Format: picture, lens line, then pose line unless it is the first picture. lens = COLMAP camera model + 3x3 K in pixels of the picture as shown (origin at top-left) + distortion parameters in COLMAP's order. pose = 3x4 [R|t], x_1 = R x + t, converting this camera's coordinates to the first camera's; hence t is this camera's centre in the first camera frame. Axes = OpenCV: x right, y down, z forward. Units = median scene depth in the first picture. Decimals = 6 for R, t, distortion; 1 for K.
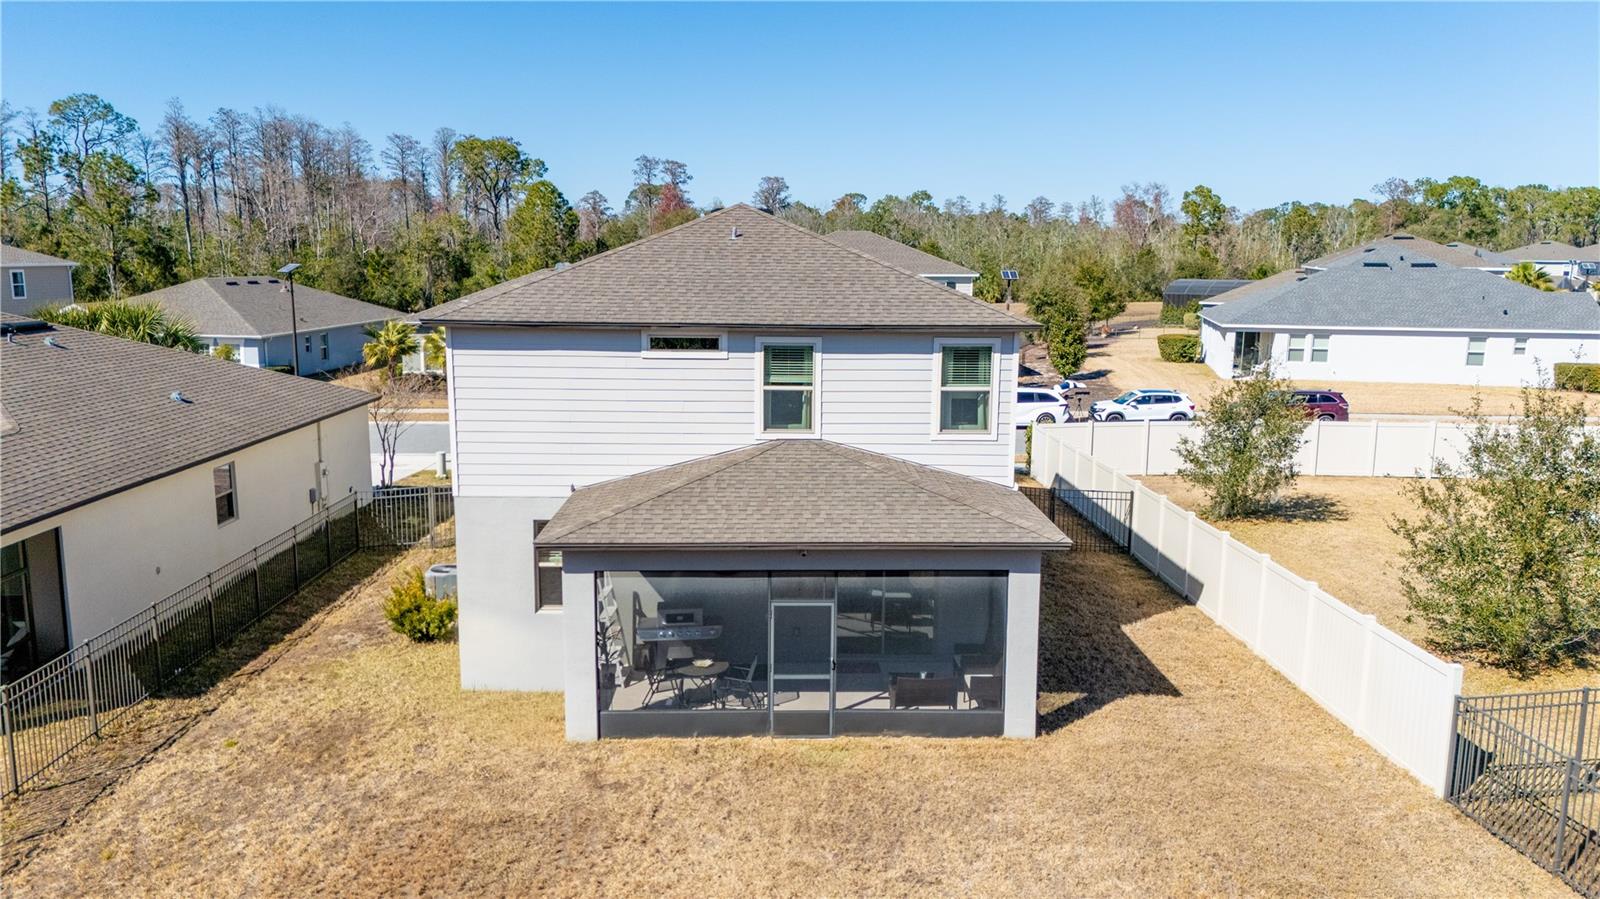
lens RADIAL K [[1190.5, 0, 797.8], [0, 1190.5, 430.6], [0, 0, 1]] dist [0.045427, -0.004534]
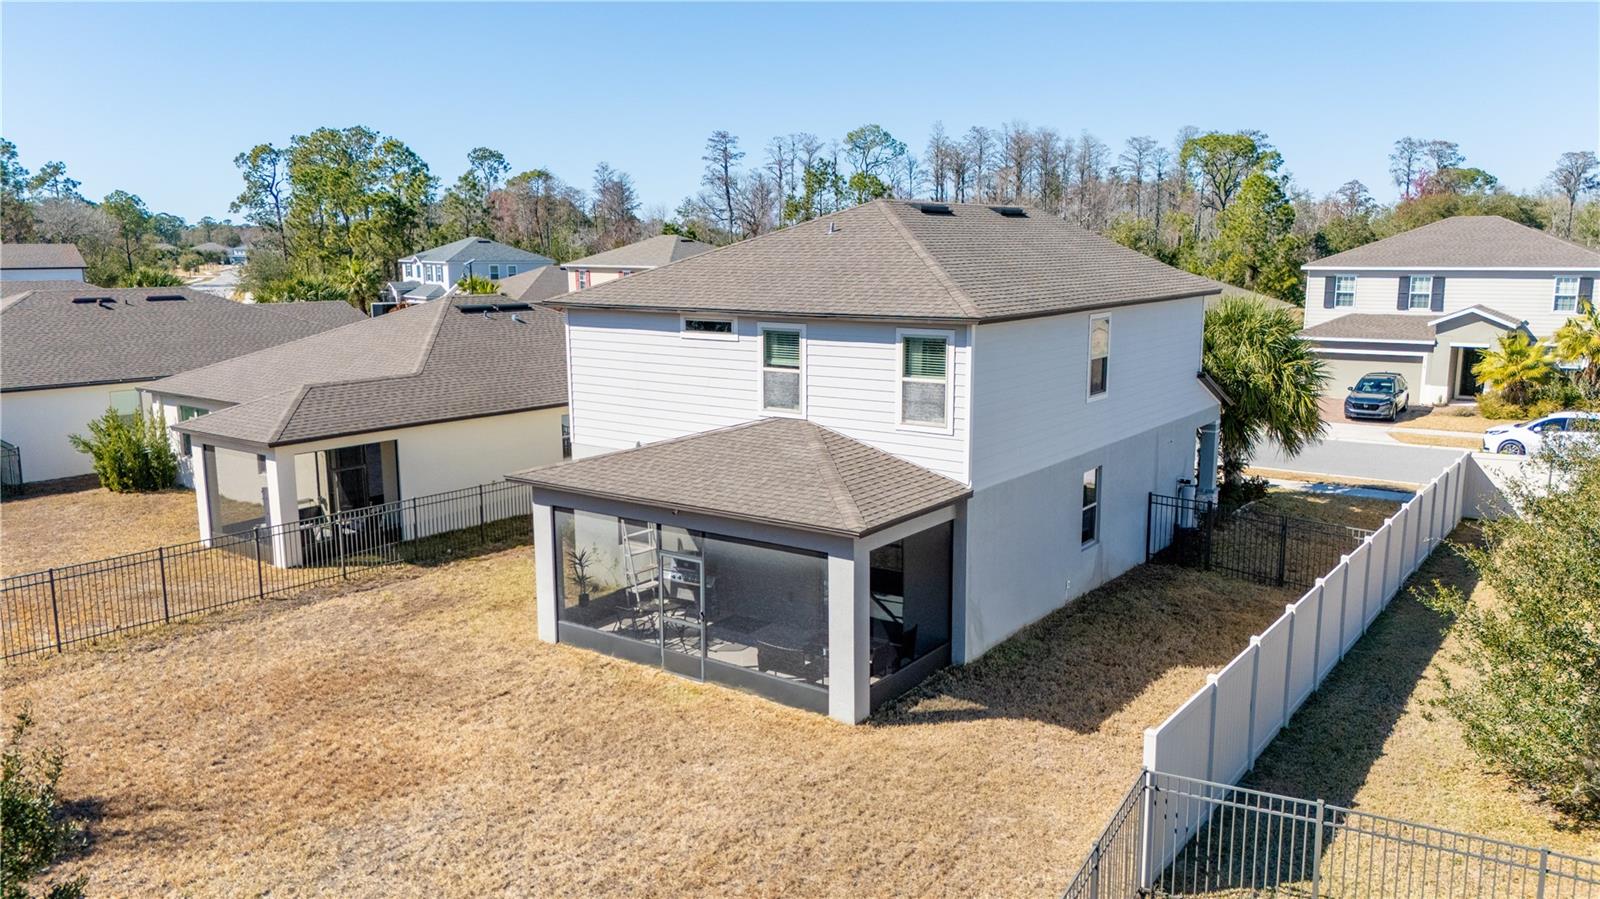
lens RADIAL K [[1168.1, 0, 800.0], [0, 1168.1, 449.5], [0, 0, 1]] dist [0.100982, -0.077991]
pose [[0.794688, 0.092612, -0.599911, 0.653898], [-0.082114, 0.995610, 0.044925, -0.013072], [0.601438, 0.013560, 0.798804, 0.158222]]
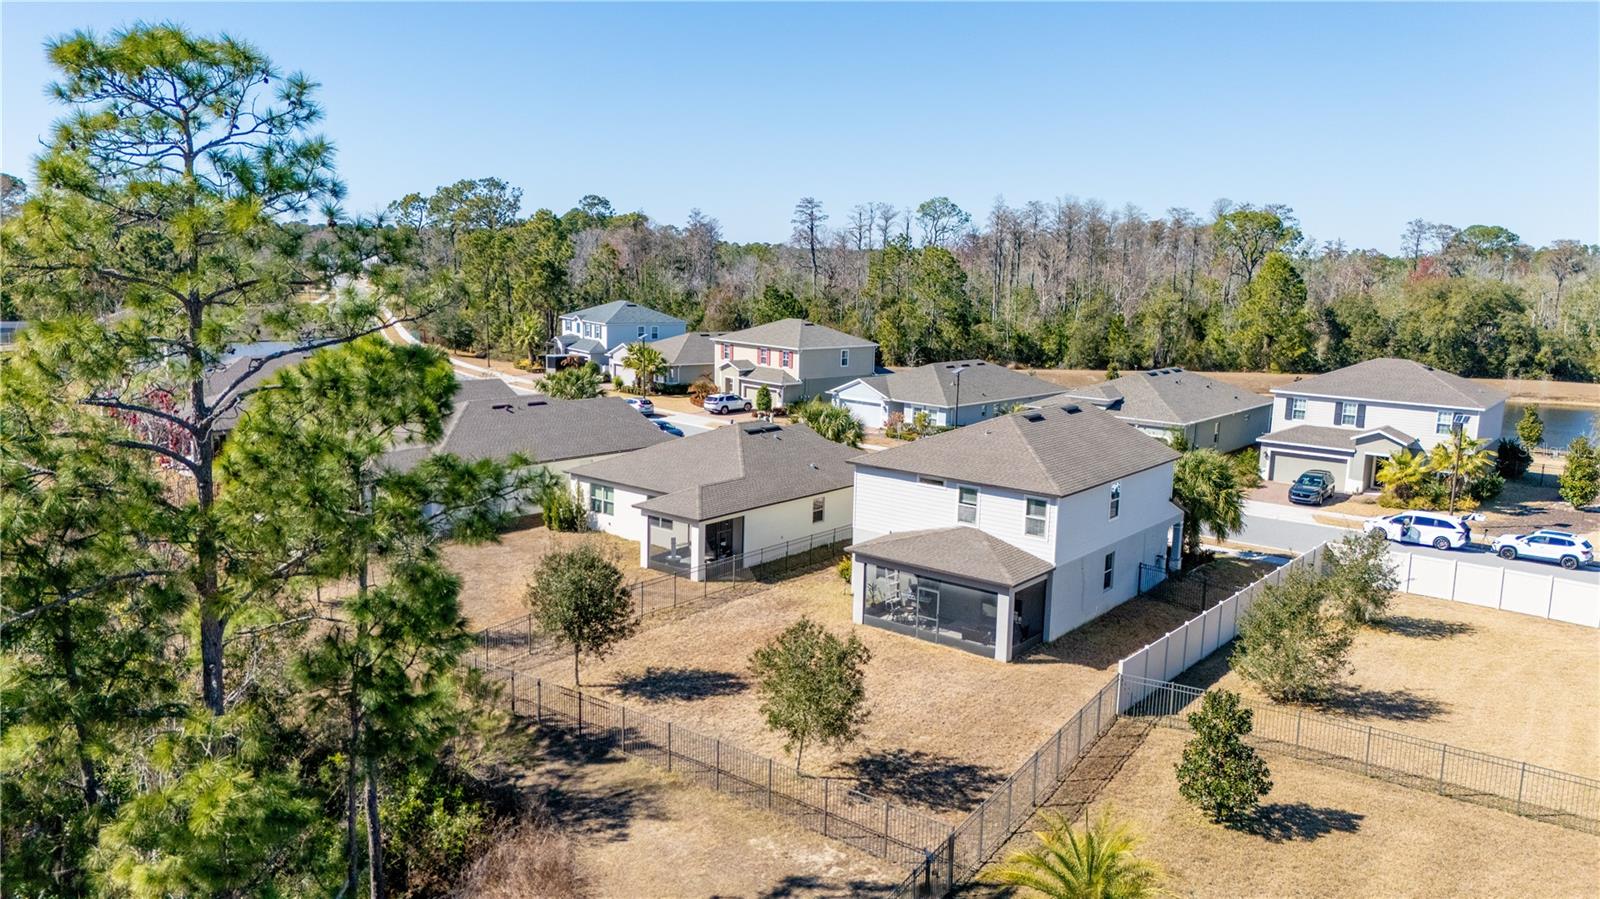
lens RADIAL K [[1168.1, 0, 800.0], [0, 1168.1, 449.5], [0, 0, 1]] dist [0.100982, -0.077991]
pose [[0.772465, 0.119299, -0.623751, 1.189462], [-0.117305, 0.992099, 0.044477, -0.213483], [0.624129, 0.038813, 0.780357, -1.055851]]
